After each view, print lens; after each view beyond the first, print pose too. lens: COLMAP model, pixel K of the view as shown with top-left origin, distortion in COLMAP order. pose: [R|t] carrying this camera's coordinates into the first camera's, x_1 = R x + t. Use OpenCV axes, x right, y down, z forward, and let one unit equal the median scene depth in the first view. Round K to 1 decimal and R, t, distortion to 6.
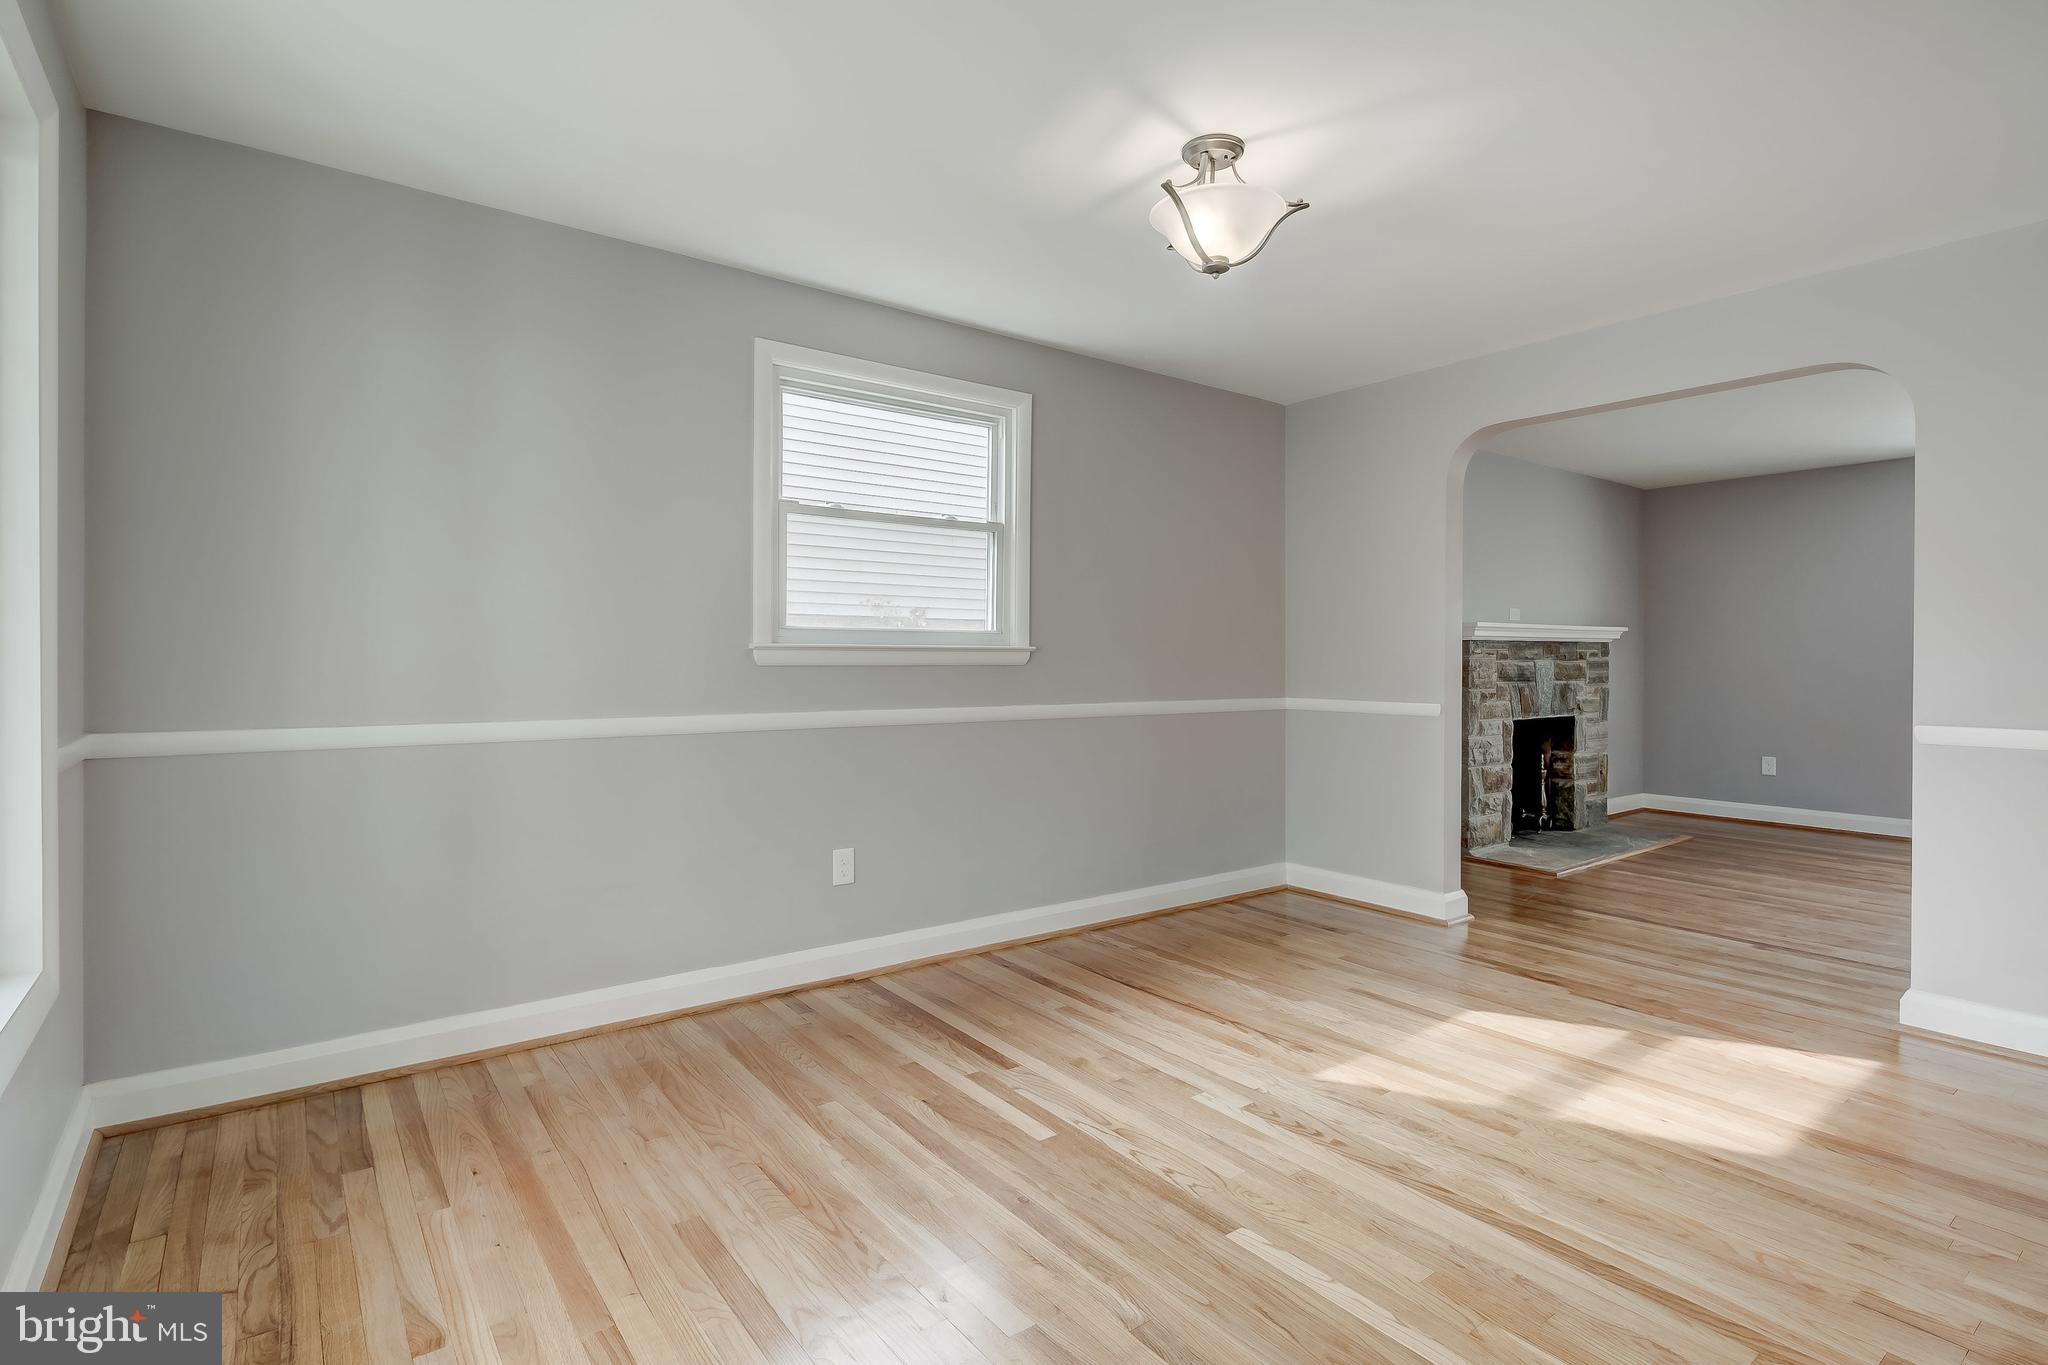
lens RADIAL K [[997.9, 0, 1021.4], [0, 997.9, 671.2], [0, 0, 1]] dist [0.002200, 0.000144]
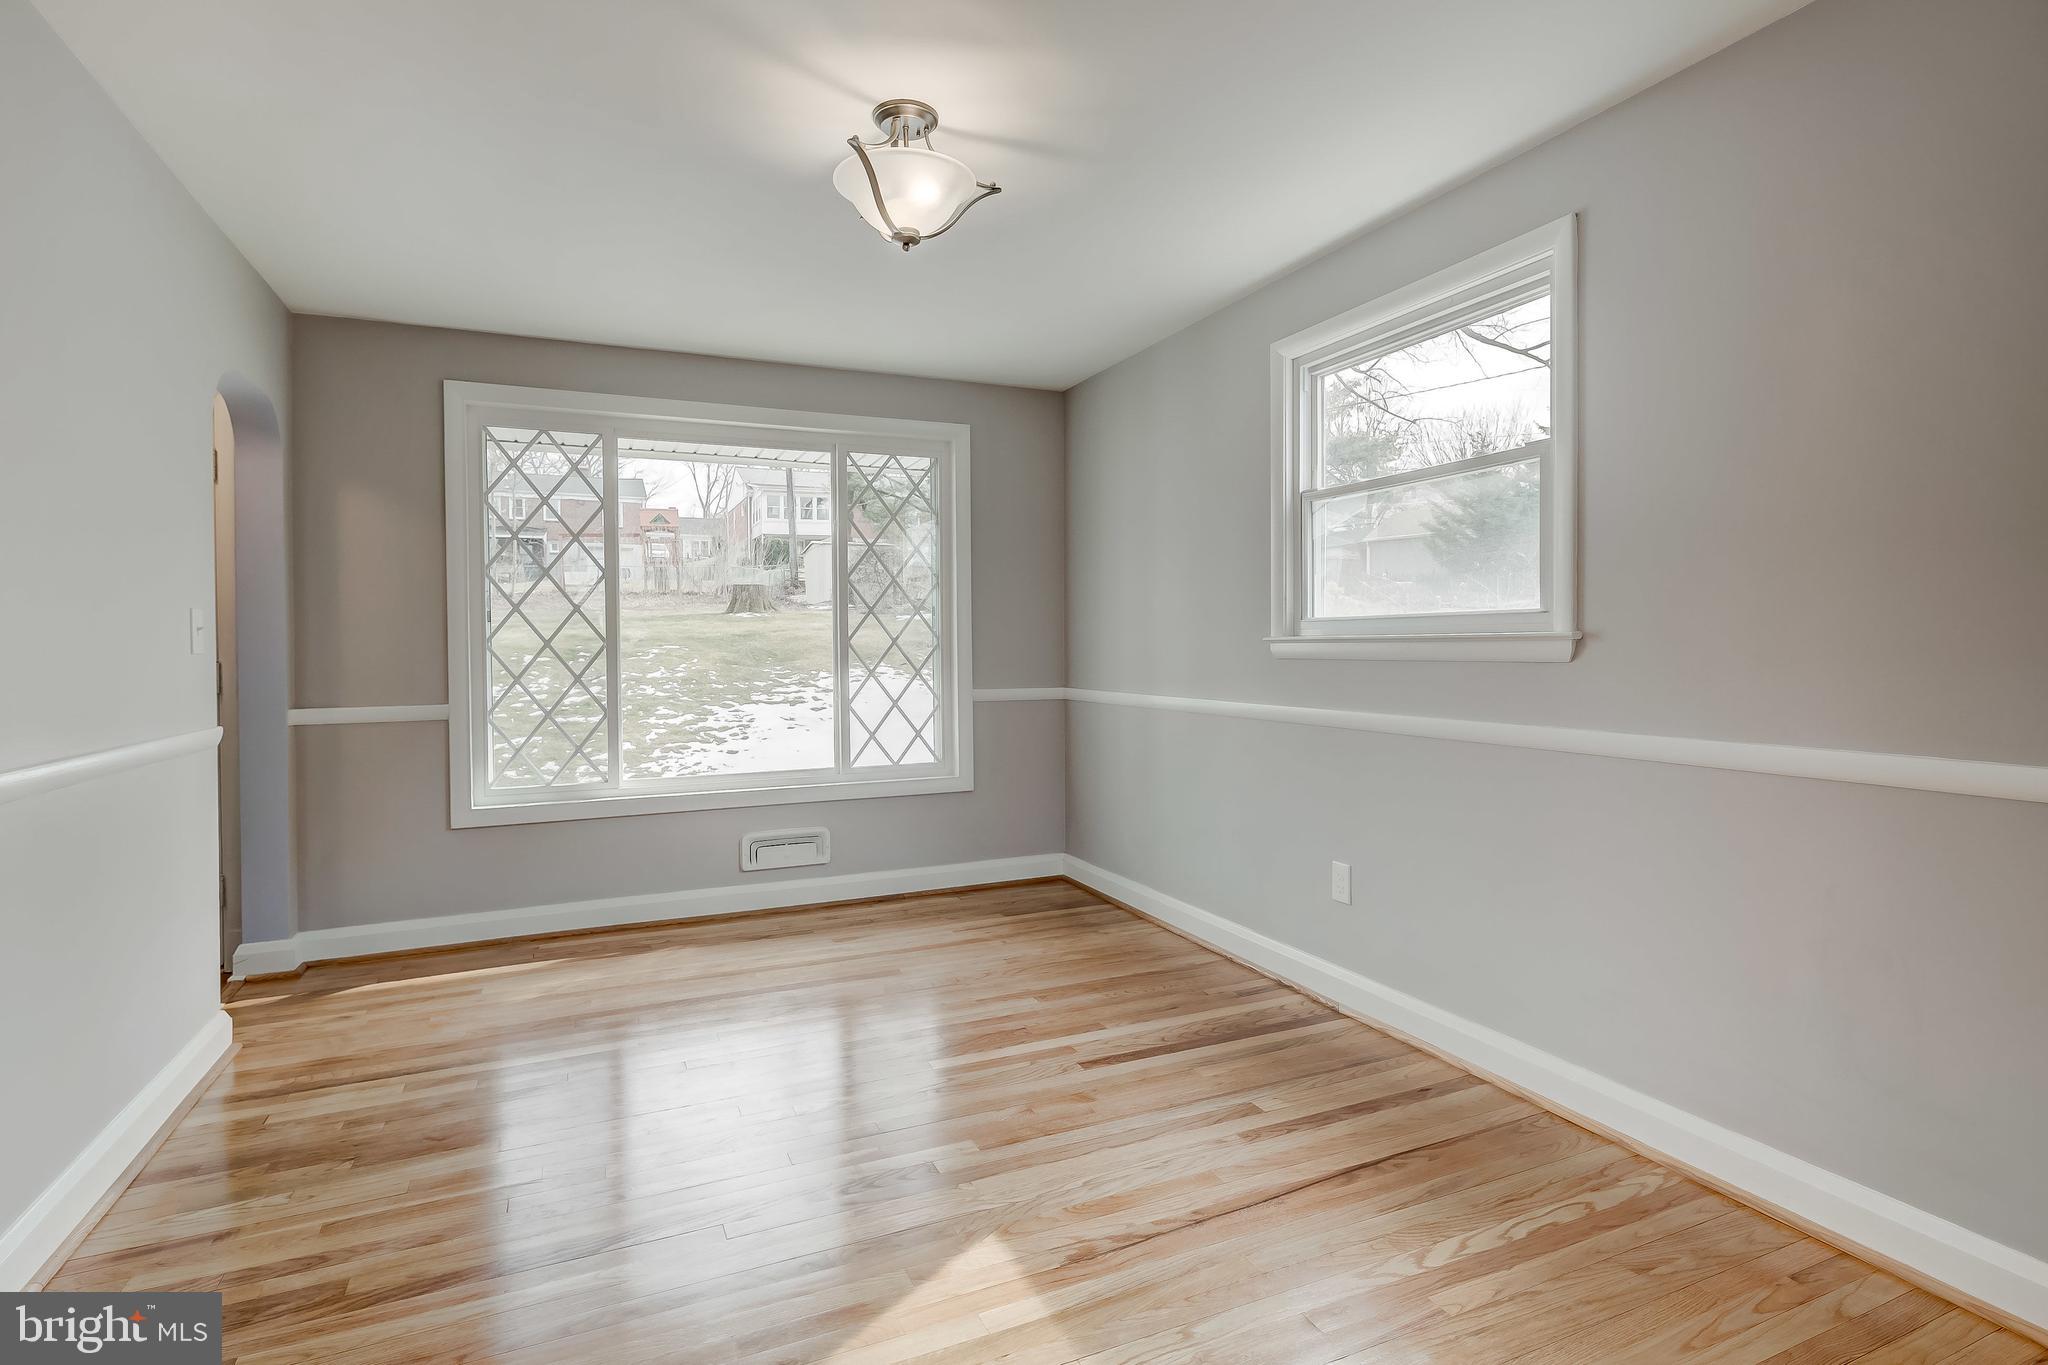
lens RADIAL K [[997.9, 0, 1021.4], [0, 997.9, 671.2], [0, 0, 1]] dist [0.002200, 0.000144]
pose [[-0.220701, 0.021022, -0.975115, 0.893855], [-0.010052, 0.999666, 0.023826, -0.015254], [0.975290, 0.015060, -0.220415, 1.073527]]
